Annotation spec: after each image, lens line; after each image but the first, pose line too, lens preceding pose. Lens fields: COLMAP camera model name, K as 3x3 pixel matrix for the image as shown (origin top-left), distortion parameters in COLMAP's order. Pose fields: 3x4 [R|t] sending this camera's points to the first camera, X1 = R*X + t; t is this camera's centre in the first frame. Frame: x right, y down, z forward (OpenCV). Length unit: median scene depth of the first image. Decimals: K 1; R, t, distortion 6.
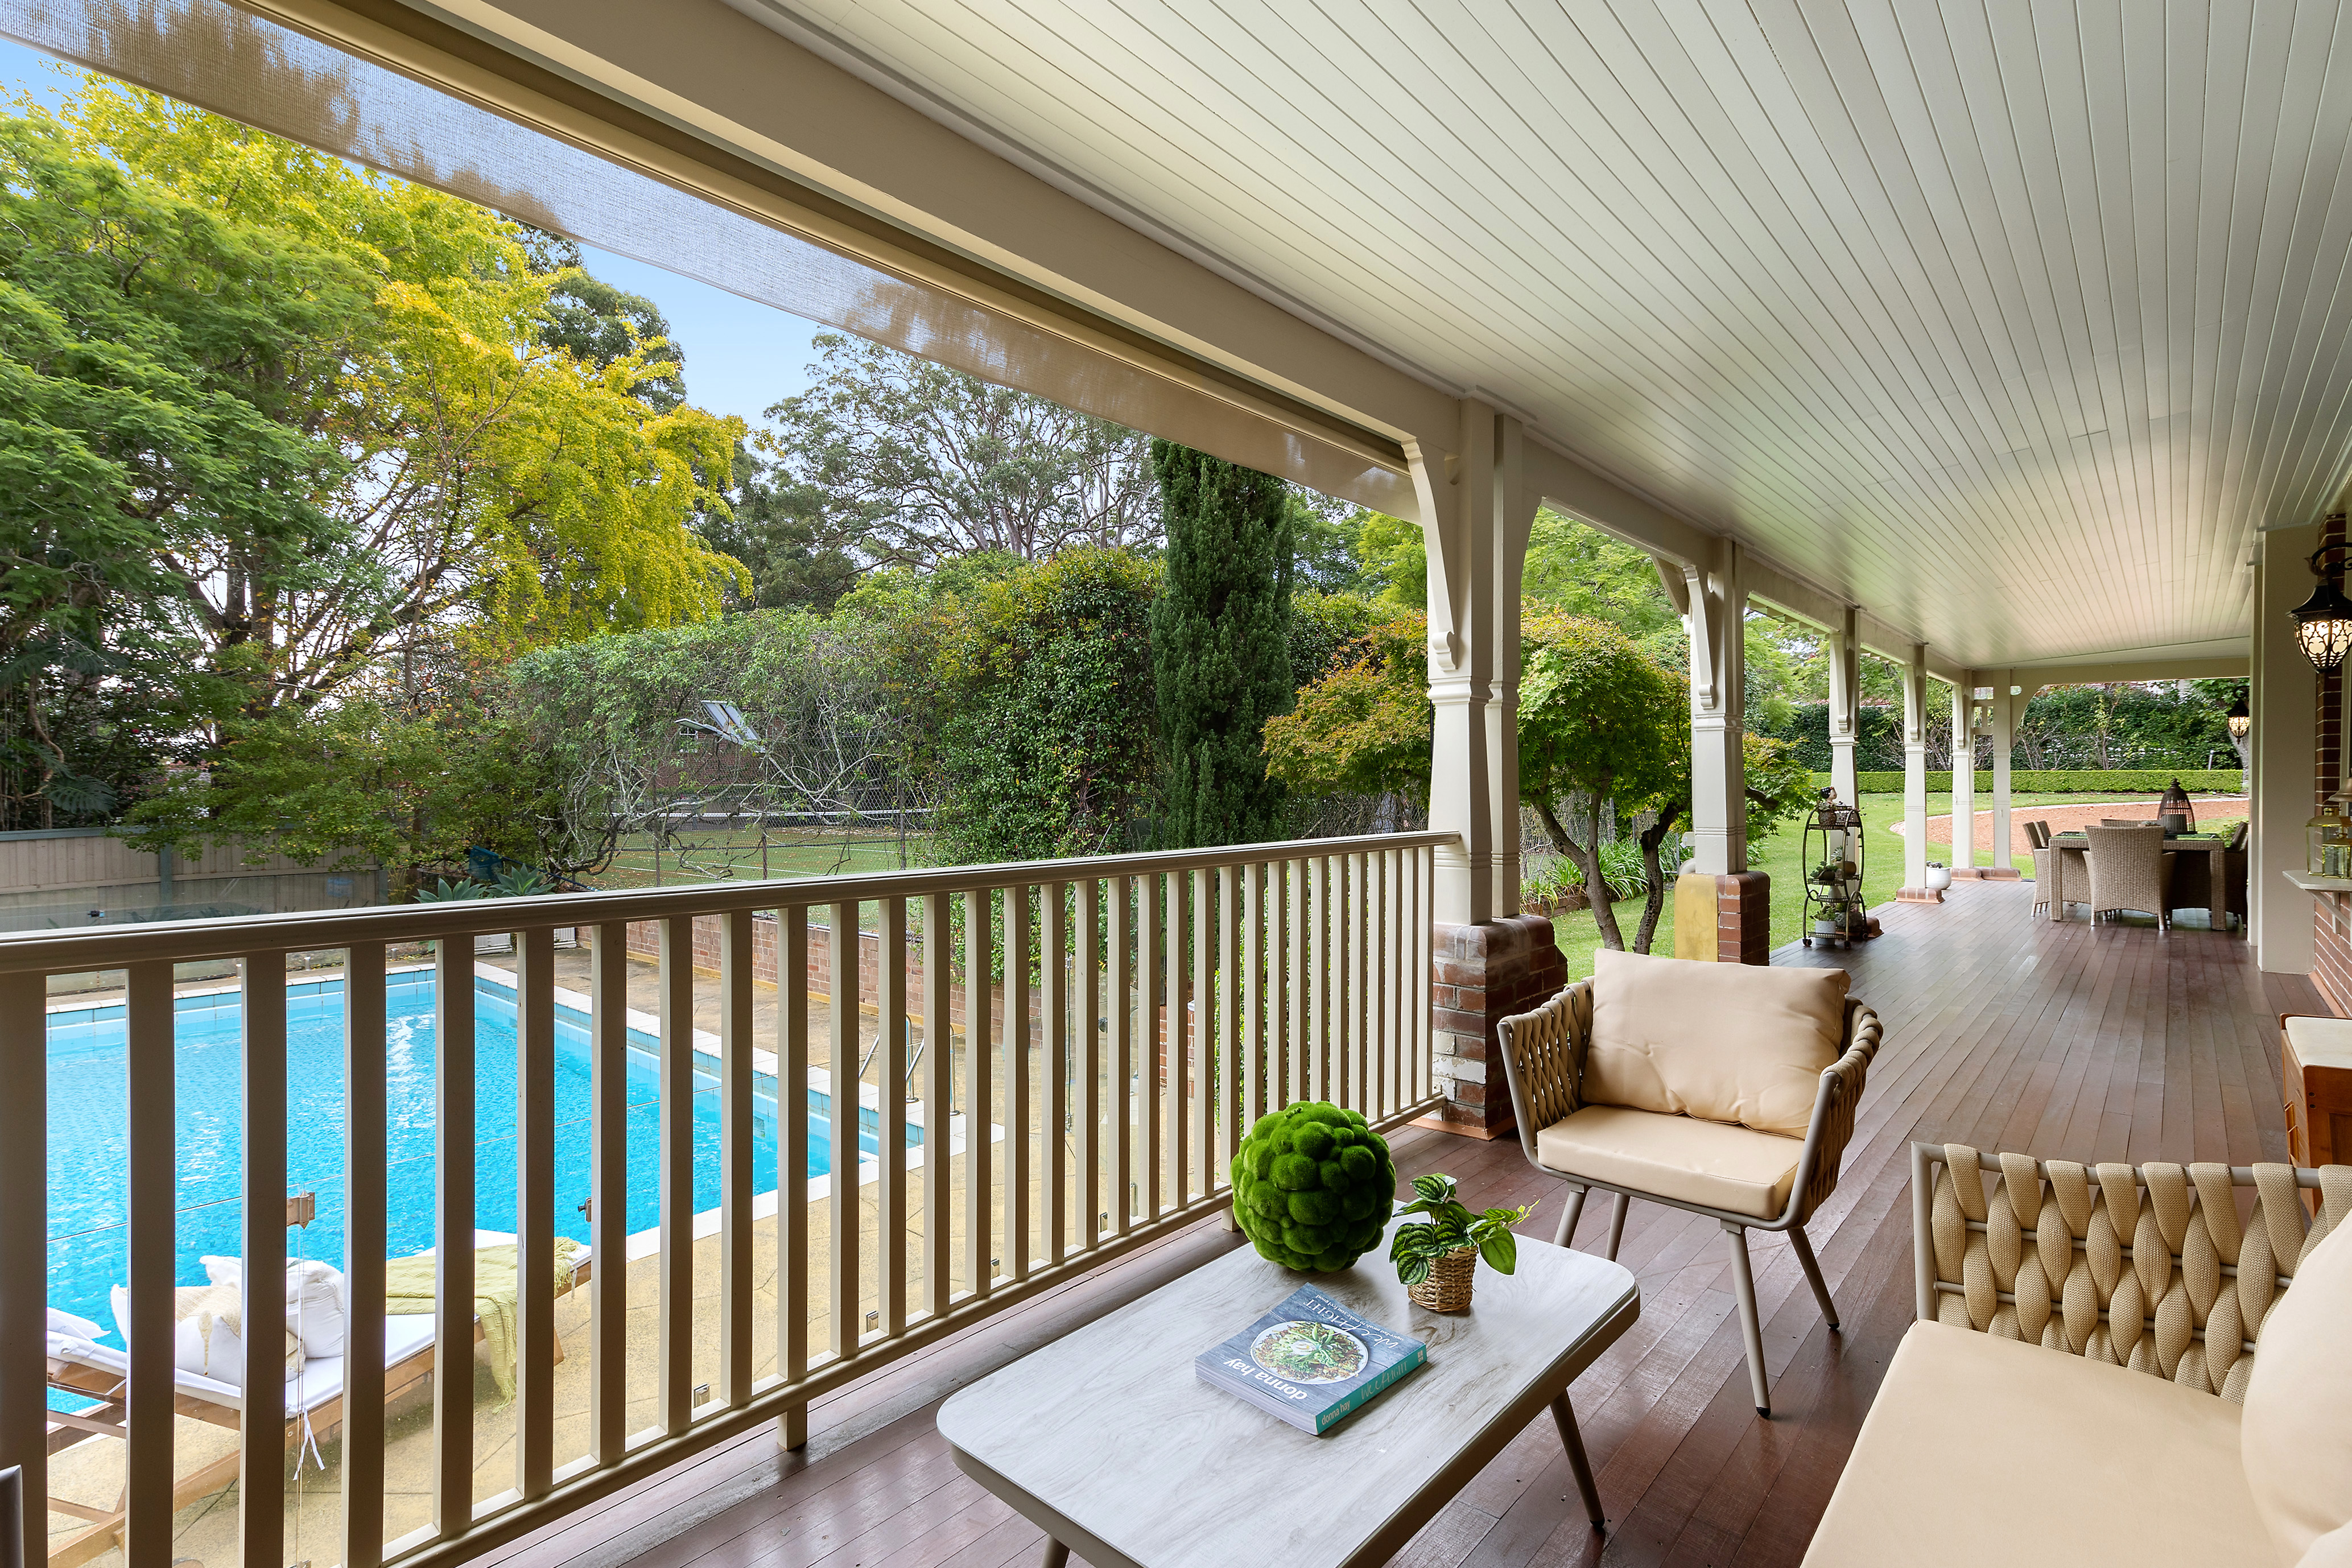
lens RADIAL K [[1121.0, 0, 1176.0], [0, 1121.0, 784.0], [0, 0, 1]] dist [0.033494, 0.000023]
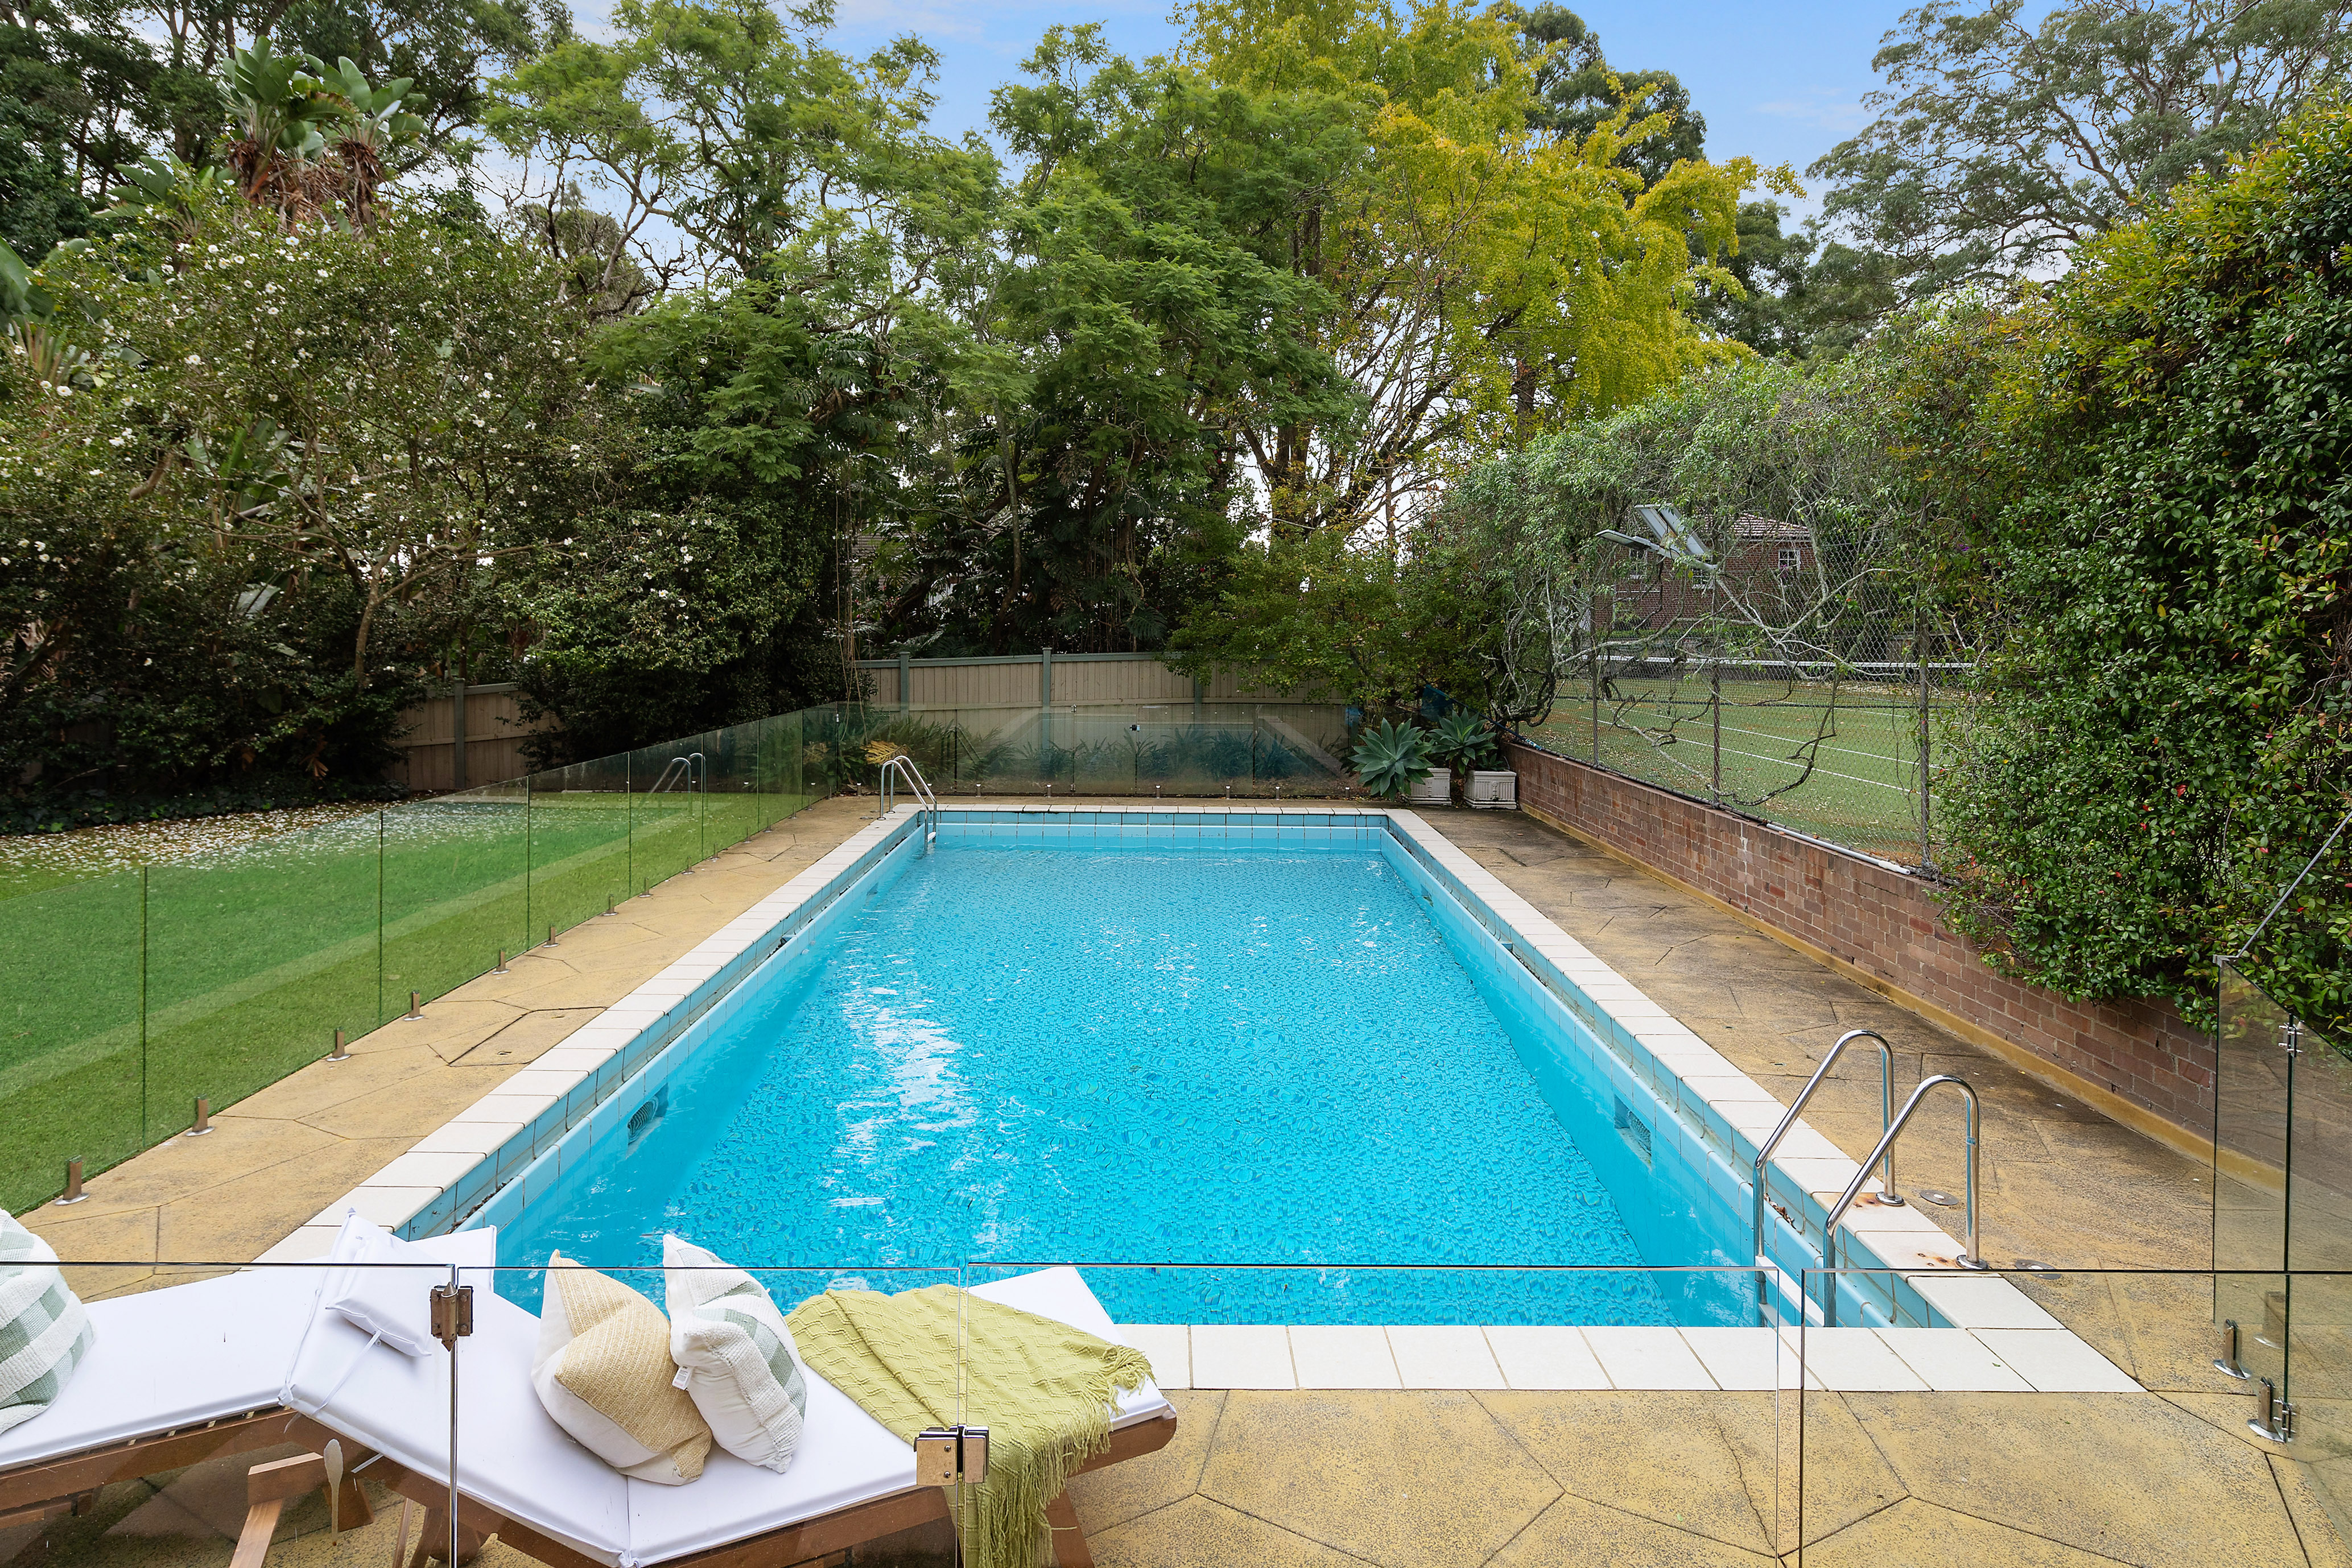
lens RADIAL K [[1216.3, 0, 1173.5], [0, 1216.3, 632.9], [0, 0, 1]] dist [0.004297, -0.001149]
pose [[0.665699, 0.016690, -0.746034, -0.019068], [-0.013952, 0.999853, 0.009918, 0.005501], [0.746090, 0.003806, 0.665834, 0.203689]]
